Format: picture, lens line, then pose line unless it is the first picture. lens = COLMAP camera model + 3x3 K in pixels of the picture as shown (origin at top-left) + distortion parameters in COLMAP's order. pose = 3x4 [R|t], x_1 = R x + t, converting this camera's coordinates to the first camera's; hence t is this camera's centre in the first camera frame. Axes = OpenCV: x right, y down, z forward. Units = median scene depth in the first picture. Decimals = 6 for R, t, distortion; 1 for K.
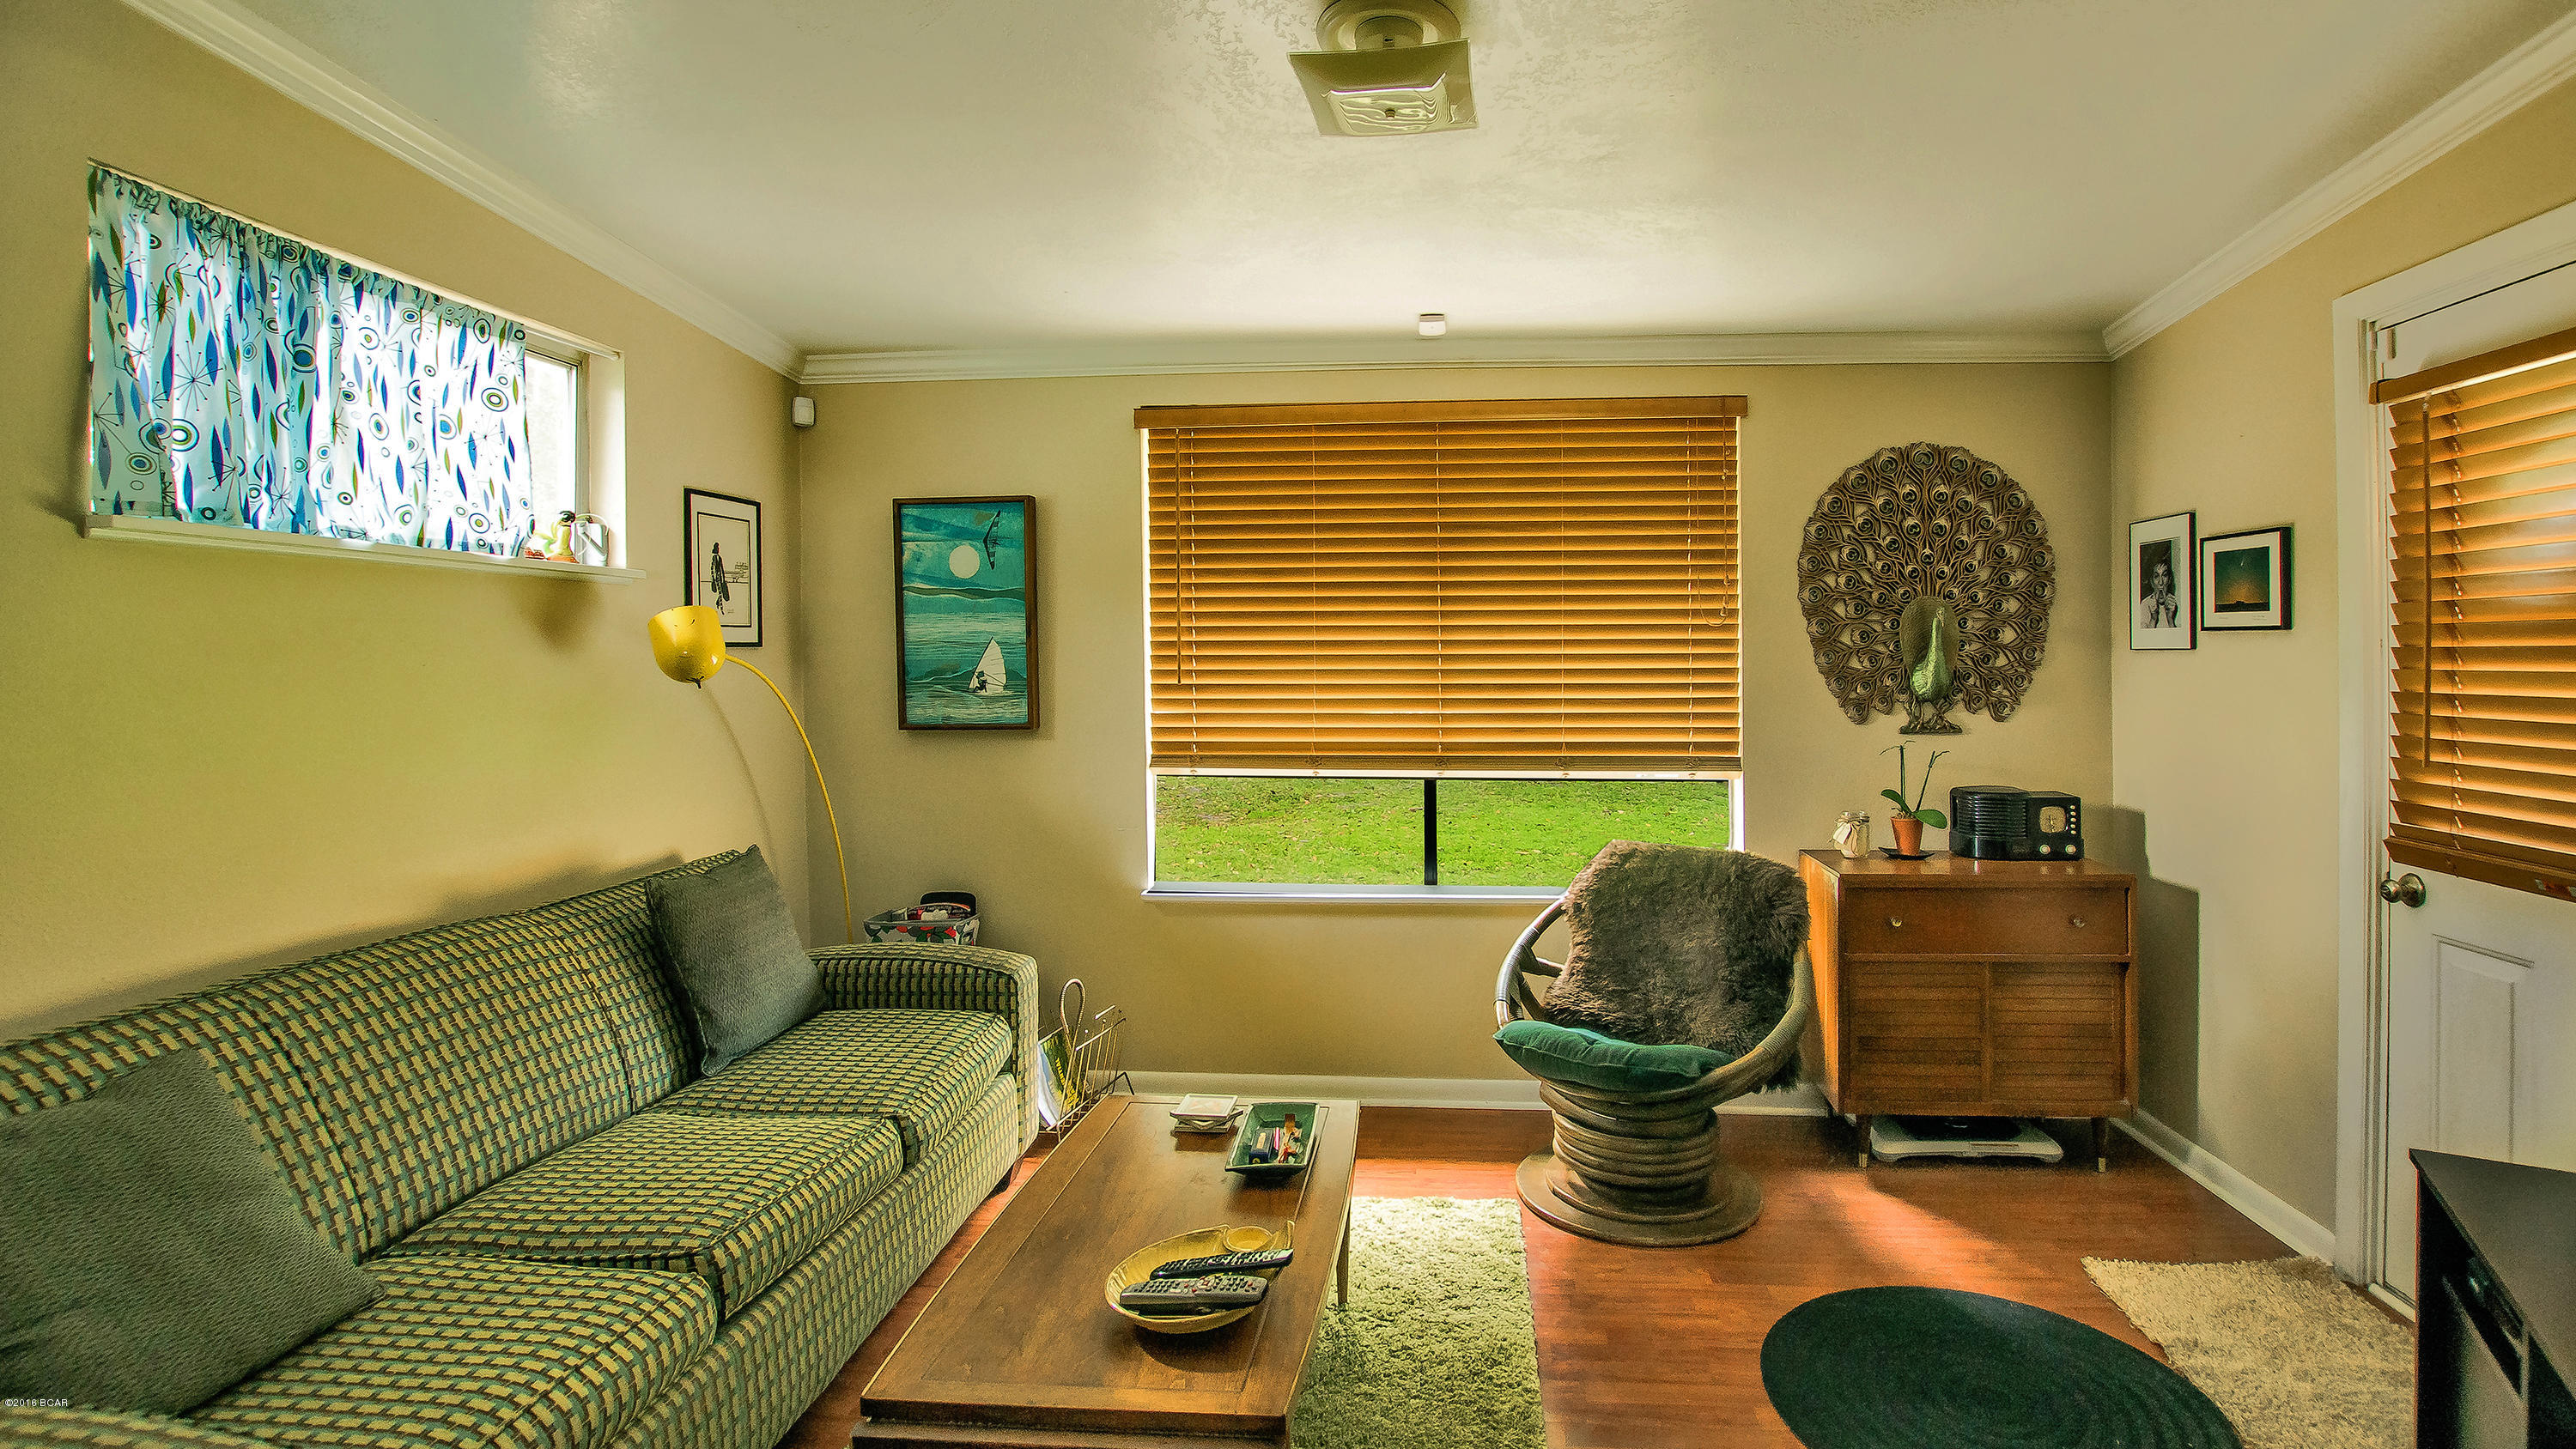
lens RADIAL K [[1273.9, 0, 1292.7], [0, 1273.9, 654.0], [0, 0, 1]] dist [-0.025129, 0.000179]
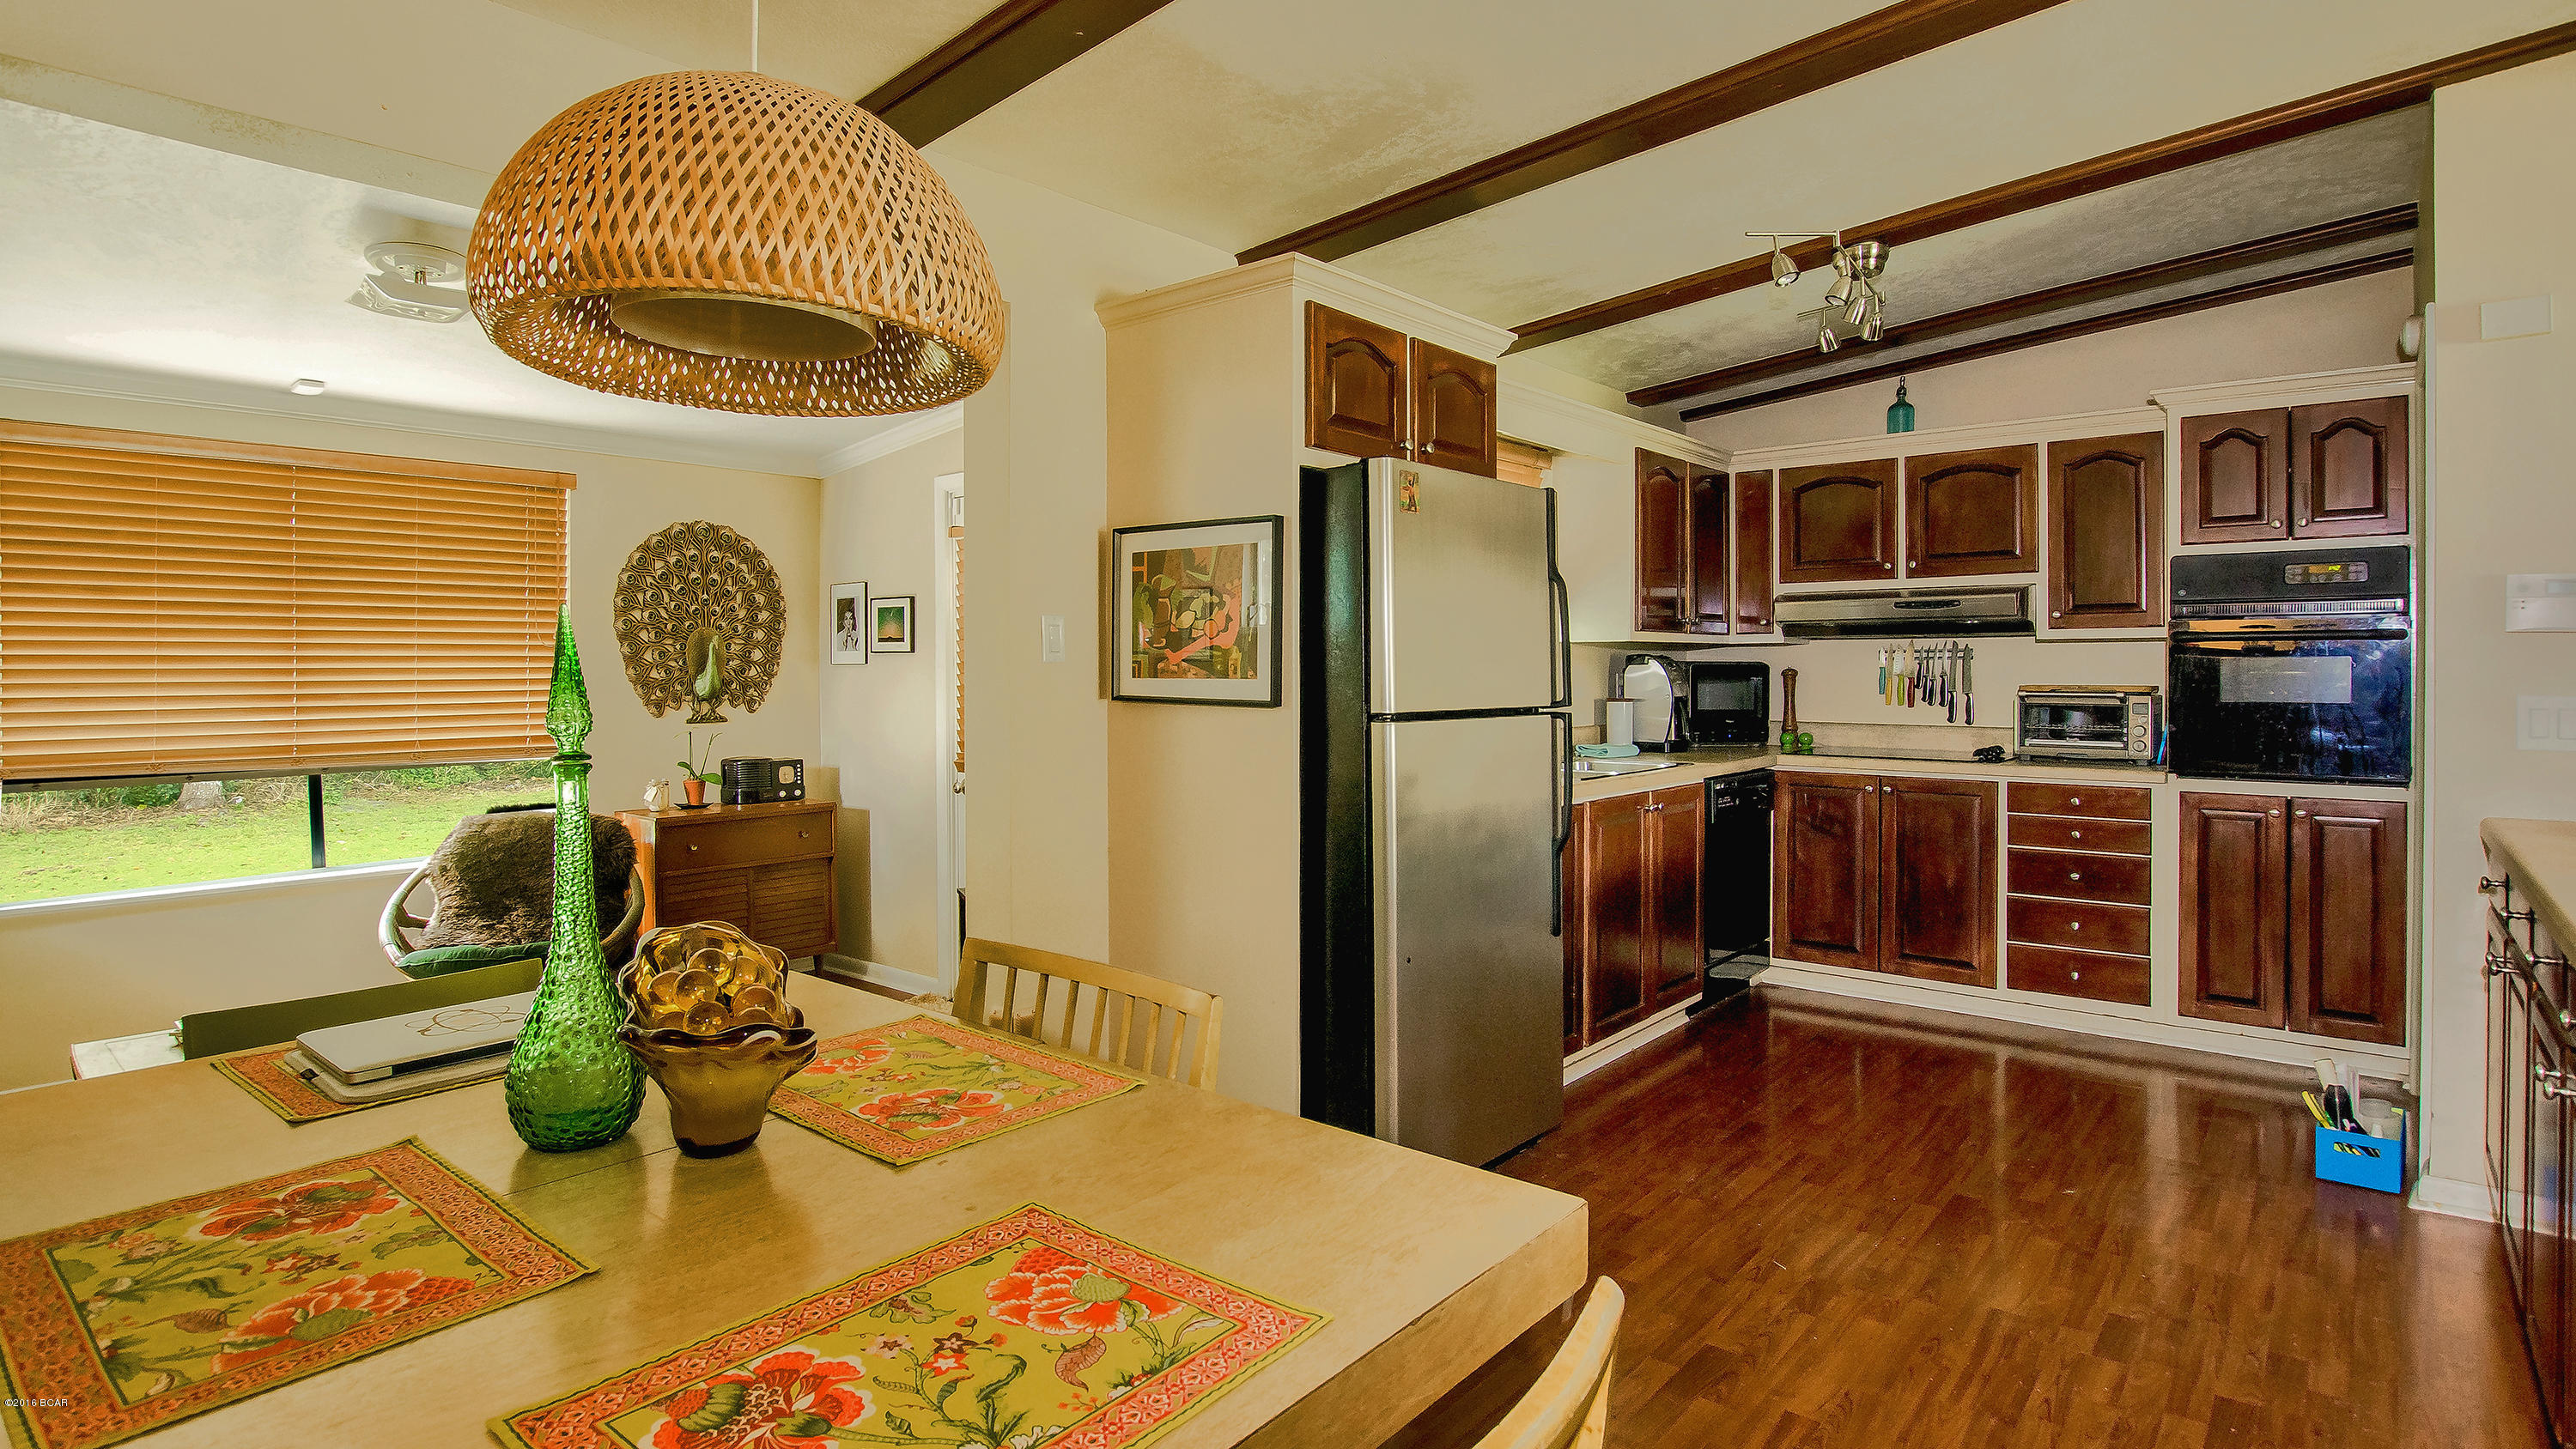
lens RADIAL K [[1284.6, 0, 1289.0], [0, 1284.6, 667.5], [0, 0, 1]] dist [-0.000168, 0.000042]
pose [[0.583964, -0.001185, 0.811779, -0.303323], [0.002843, 0.999996, -0.000586, 0.002848], [-0.811775, 0.002650, 0.583965, -0.401516]]
